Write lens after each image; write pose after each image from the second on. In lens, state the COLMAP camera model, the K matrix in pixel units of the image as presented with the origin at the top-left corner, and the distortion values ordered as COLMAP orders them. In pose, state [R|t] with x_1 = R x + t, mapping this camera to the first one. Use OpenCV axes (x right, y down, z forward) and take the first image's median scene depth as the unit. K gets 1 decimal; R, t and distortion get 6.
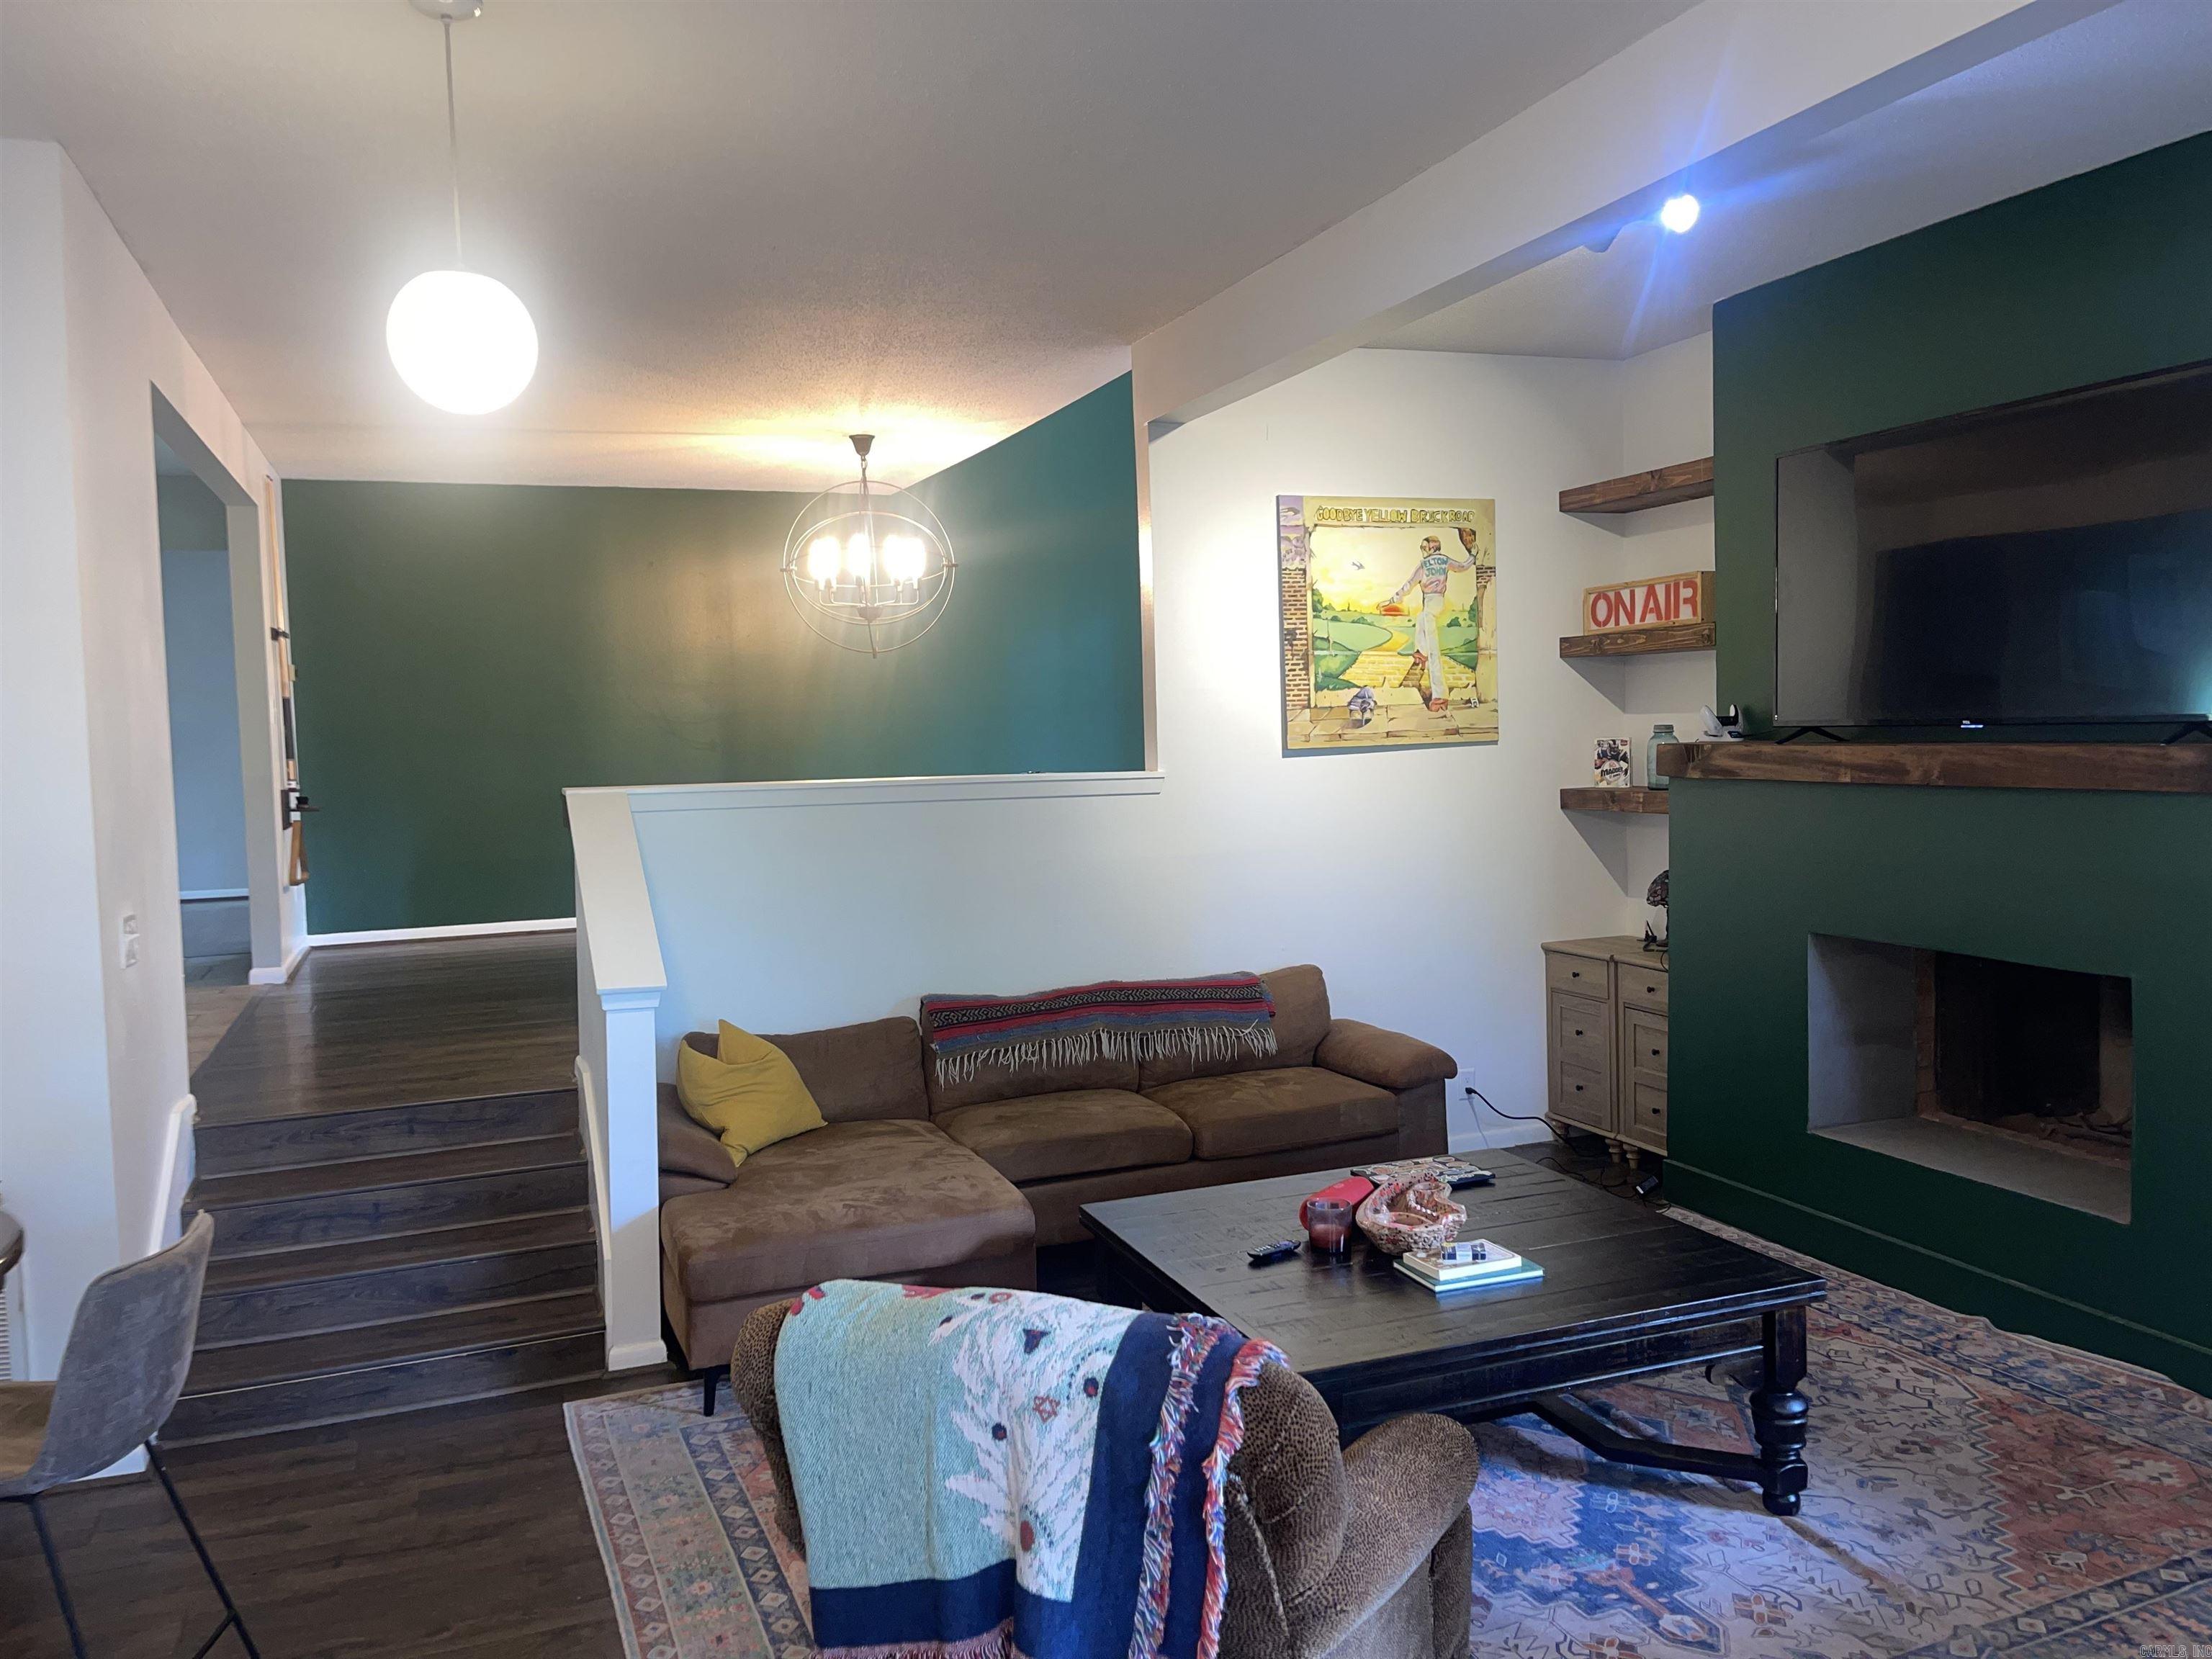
lens RADIAL K [[1661.4, 0, 1105.6], [0, 1661.4, 821.0], [0, 0, 1]] dist [0.061556, -0.084894]
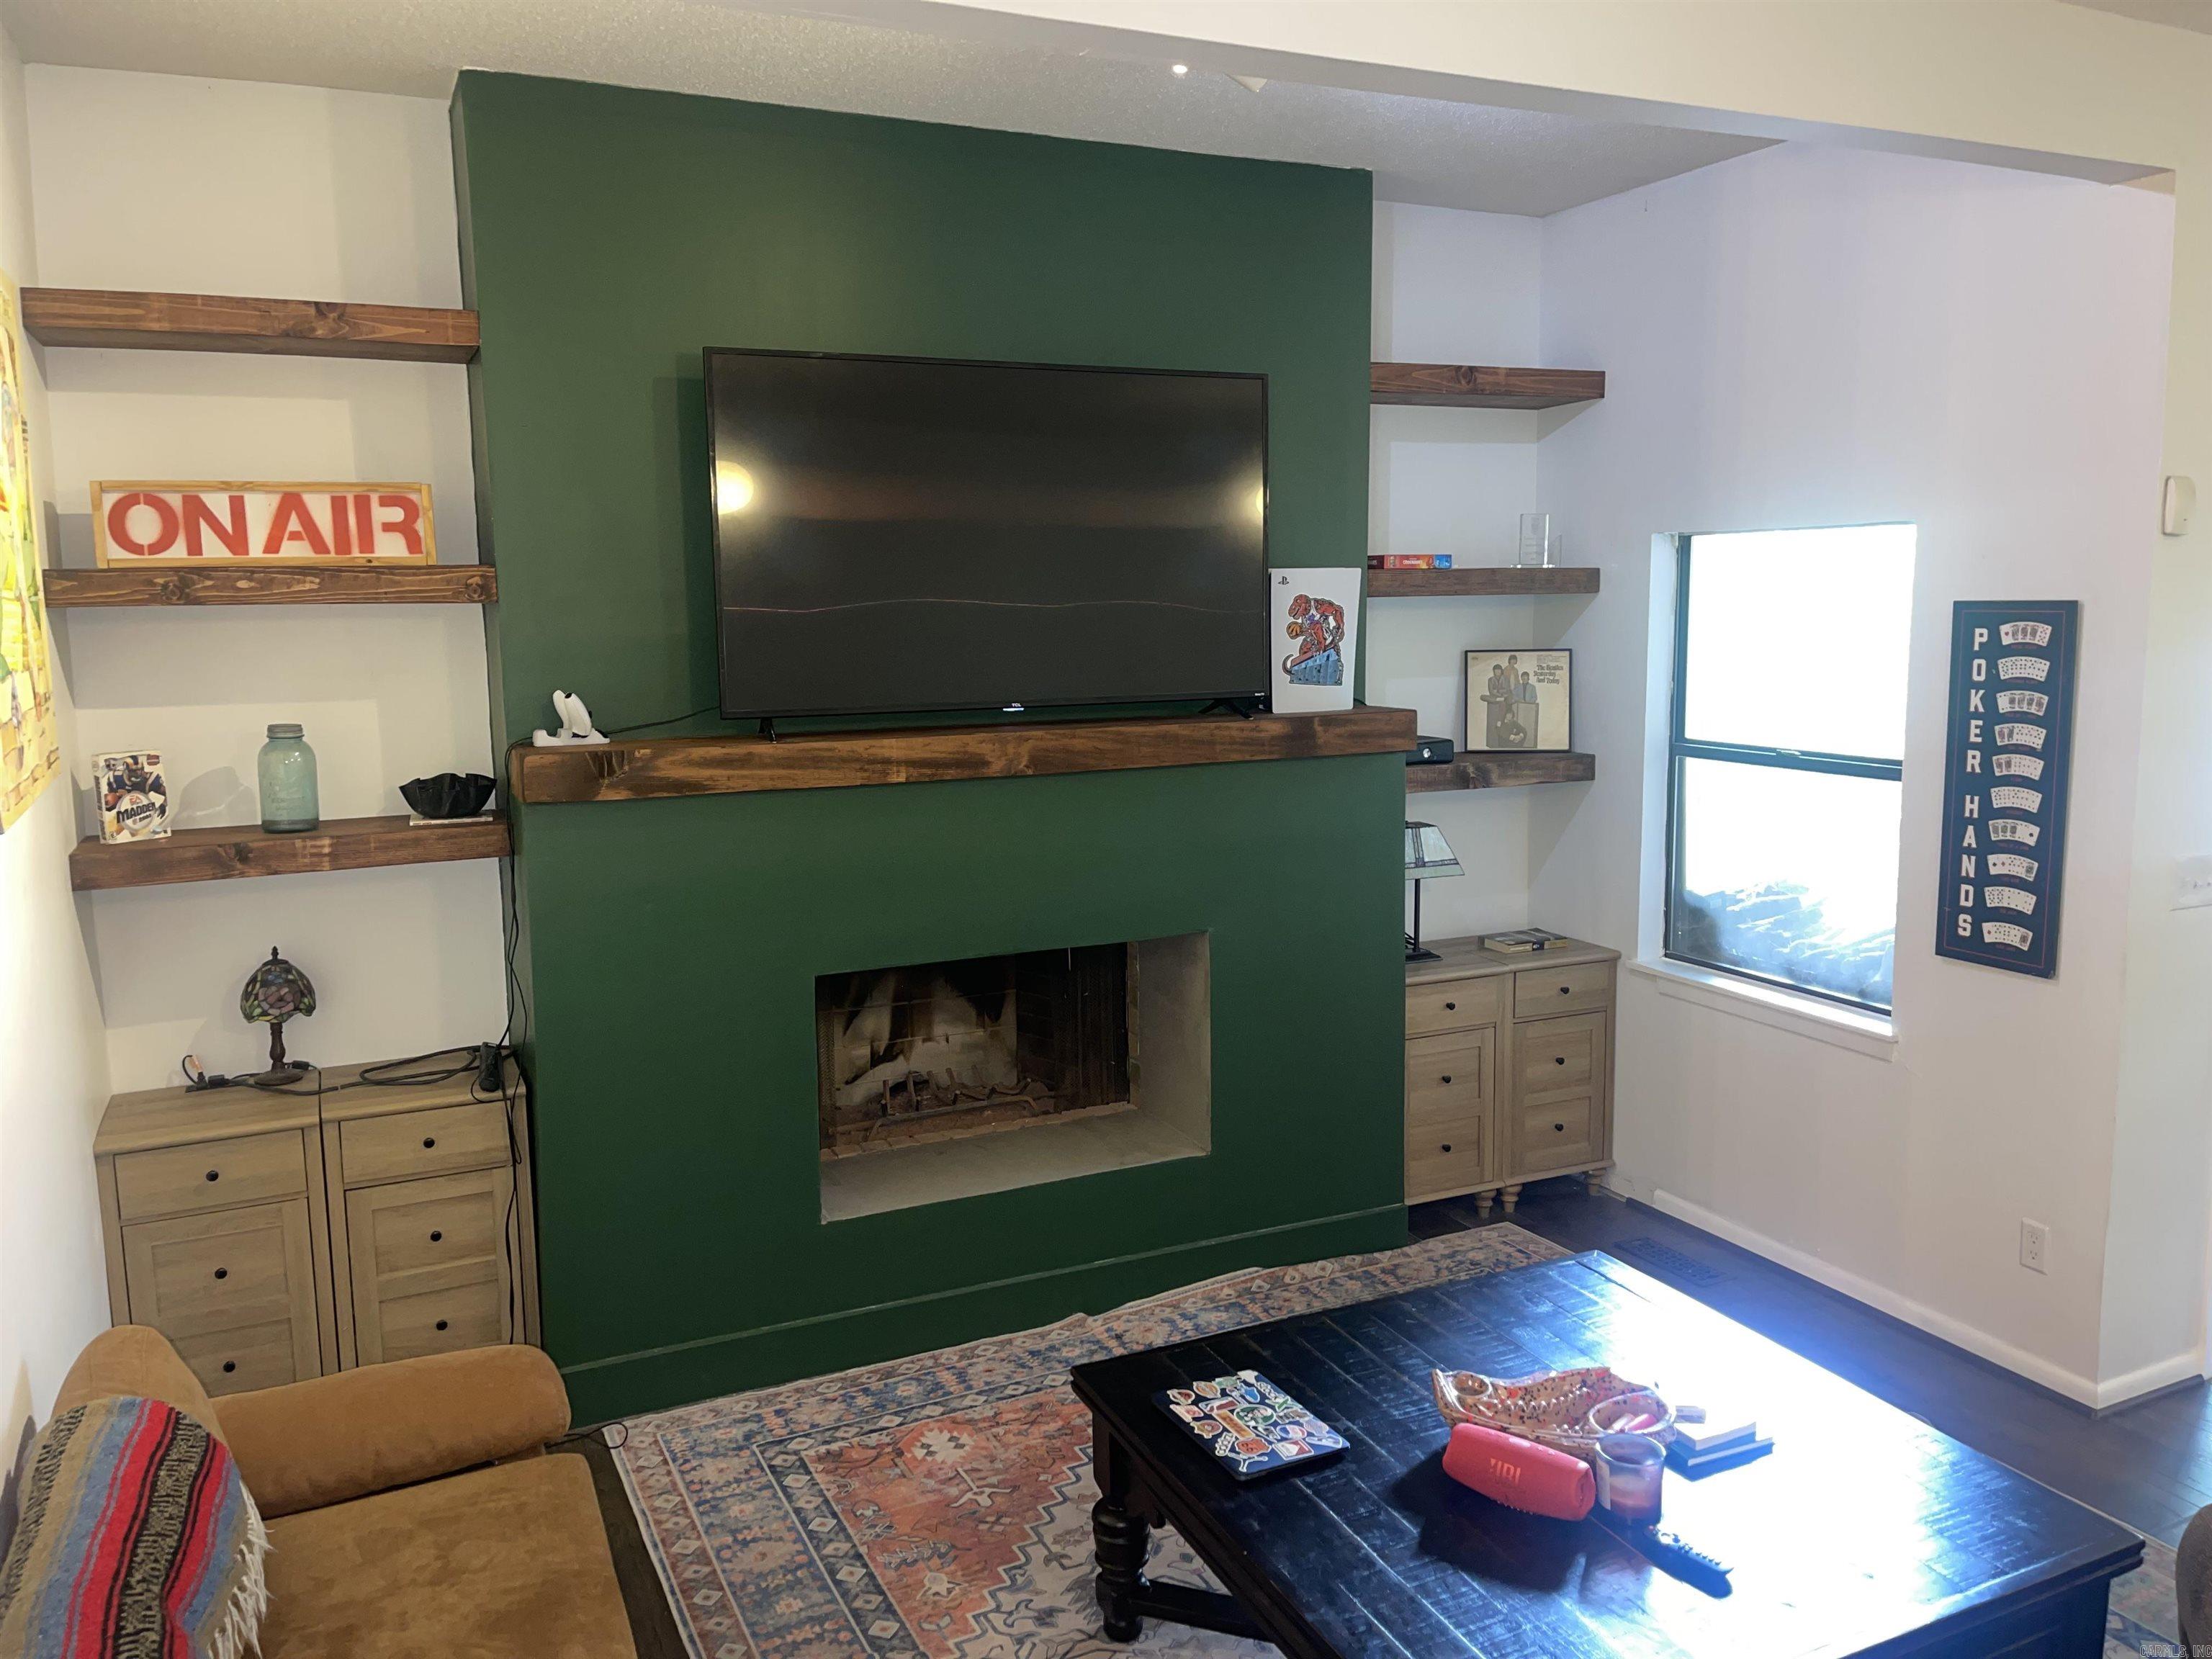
lens RADIAL K [[1661.4, 0, 1107.7], [0, 1661.4, 833.5], [0, 0, 1]] dist [0.061556, -0.084894]
pose [[-0.069584, -0.111340, 0.991343, -0.309606], [0.074983, 0.990357, 0.116493, -0.069917], [-0.994754, 0.082440, -0.060564, 0.772590]]
